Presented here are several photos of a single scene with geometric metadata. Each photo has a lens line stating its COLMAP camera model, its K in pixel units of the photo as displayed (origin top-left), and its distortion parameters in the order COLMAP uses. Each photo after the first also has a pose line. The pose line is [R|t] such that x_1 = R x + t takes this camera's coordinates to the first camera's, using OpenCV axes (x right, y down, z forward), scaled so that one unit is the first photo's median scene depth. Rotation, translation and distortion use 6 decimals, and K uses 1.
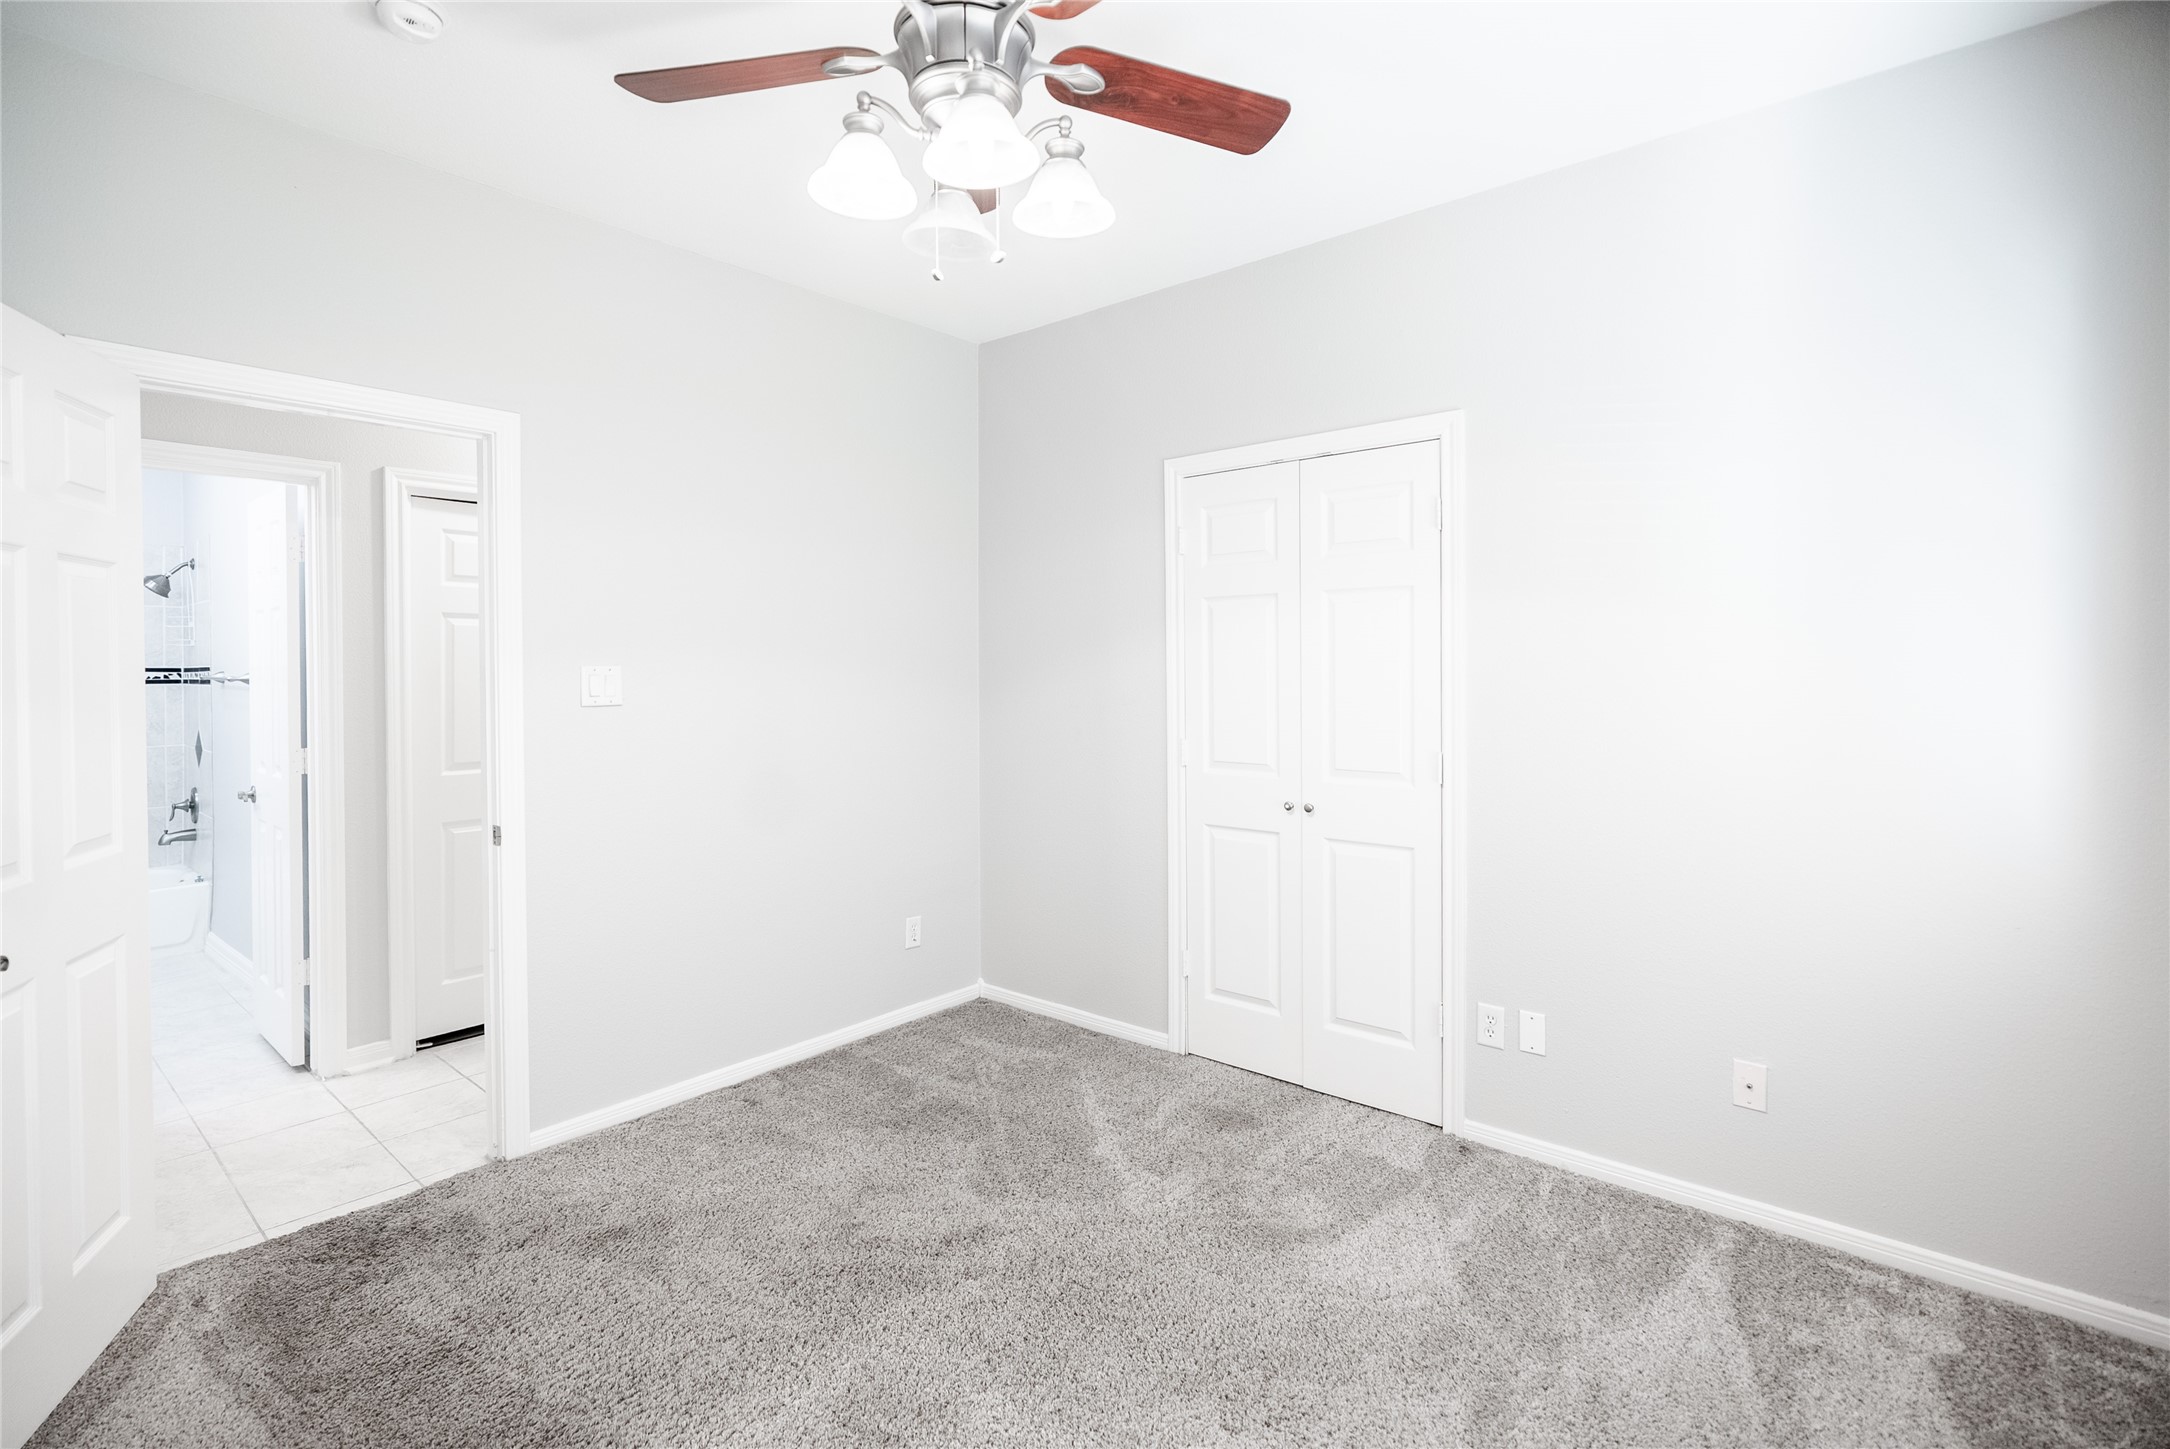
lens RADIAL K [[1051.5, 0, 1127.4], [0, 1051.5, 707.2], [0, 0, 1]] dist [-0.015714, 0.006097]
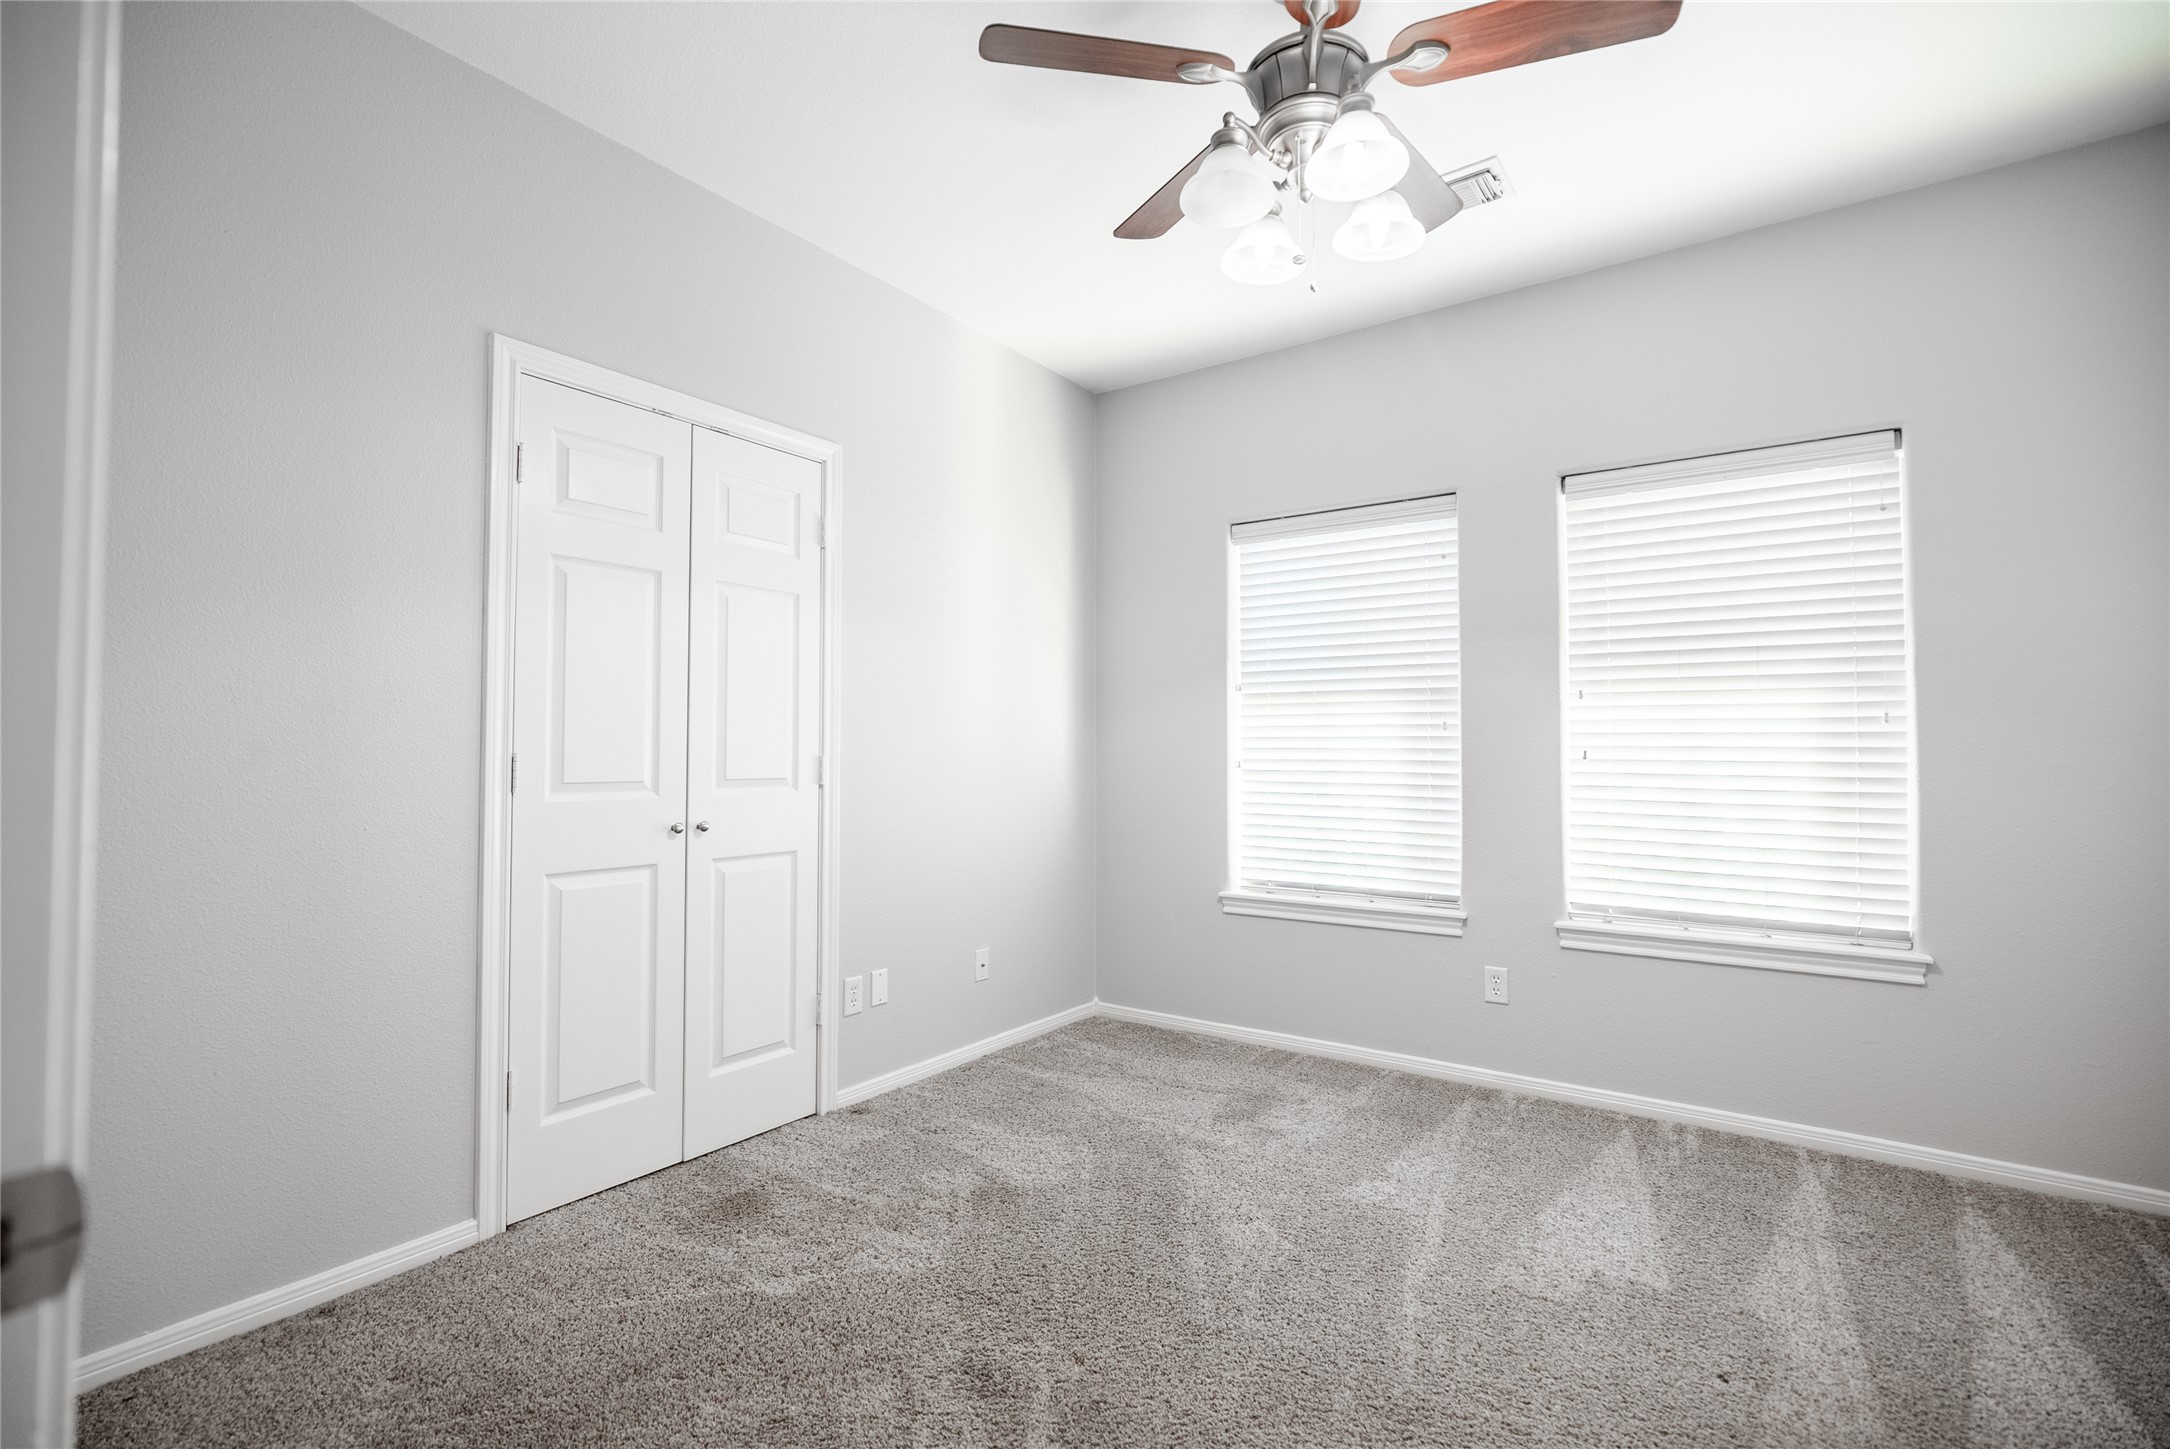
lens RADIAL K [[1051.5, 0, 1053.7], [0, 1051.5, 740.0], [0, 0, 1]] dist [-0.015714, 0.006097]
pose [[-0.109055, 0.019849, 0.993838, -0.794134], [0.032595, 0.999334, -0.016383, 0.053195], [-0.993501, 0.030607, -0.109629, 0.885973]]
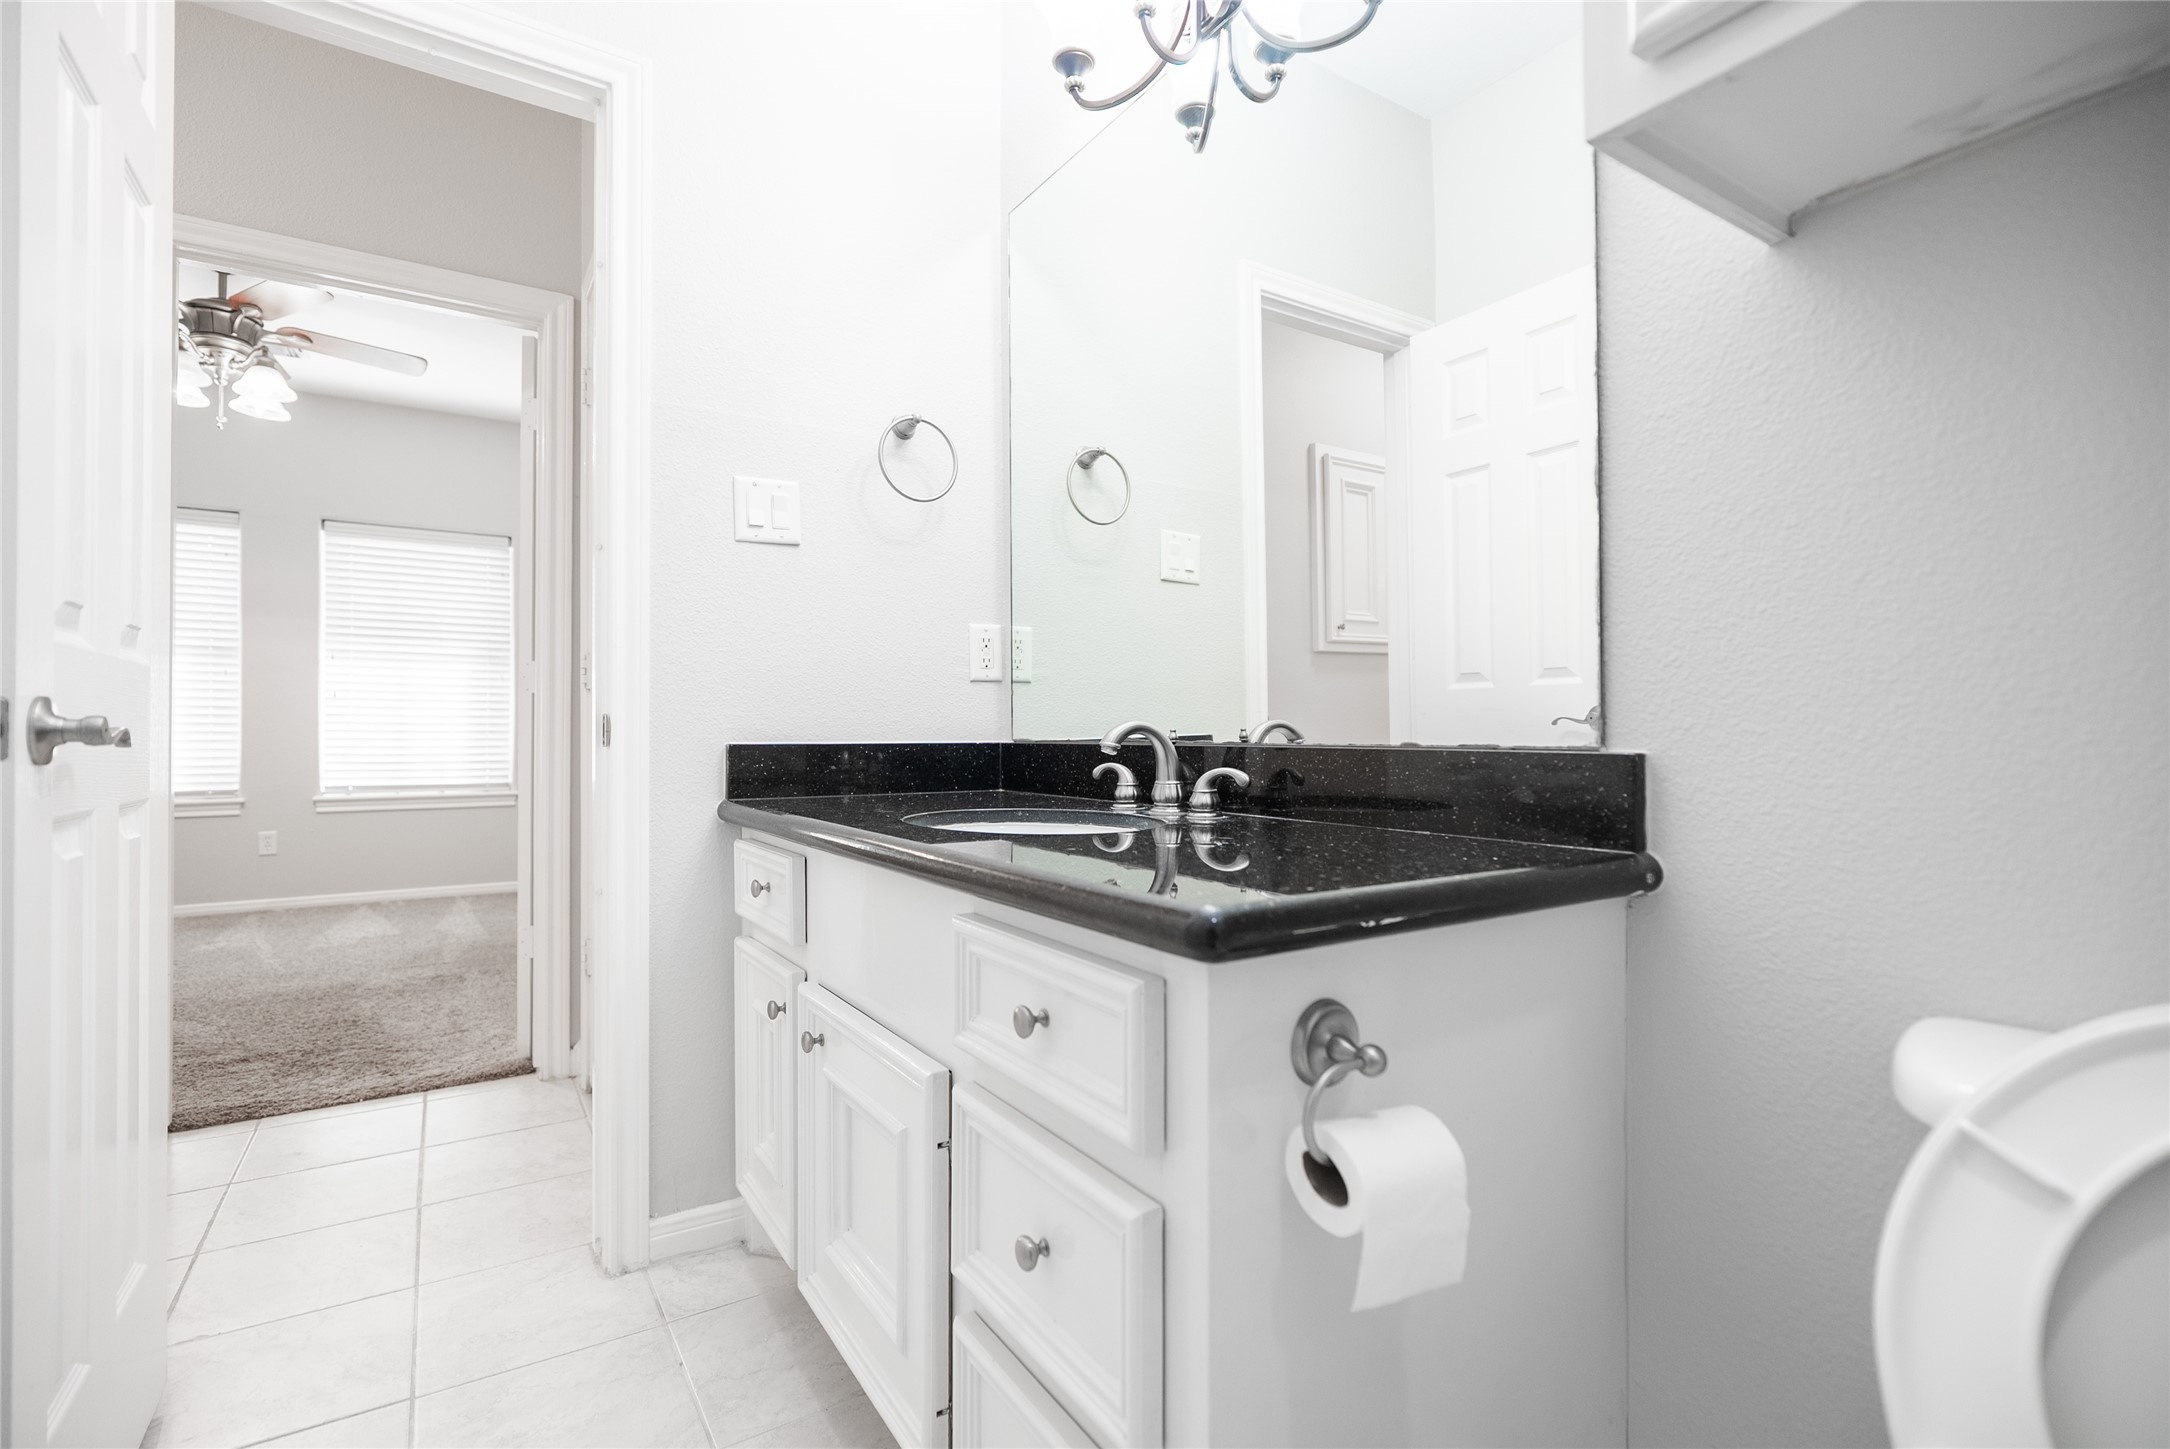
lens RADIAL K [[1051.5, 0, 1090.3], [0, 1051.5, 722.2], [0, 0, 1]] dist [-0.015714, 0.006097]
pose [[-0.952808, 0.016287, 0.303135, -0.889081], [0.018405, 0.999822, 0.004130, 0.063467], [-0.303014, 0.009514, -0.952939, 0.967875]]
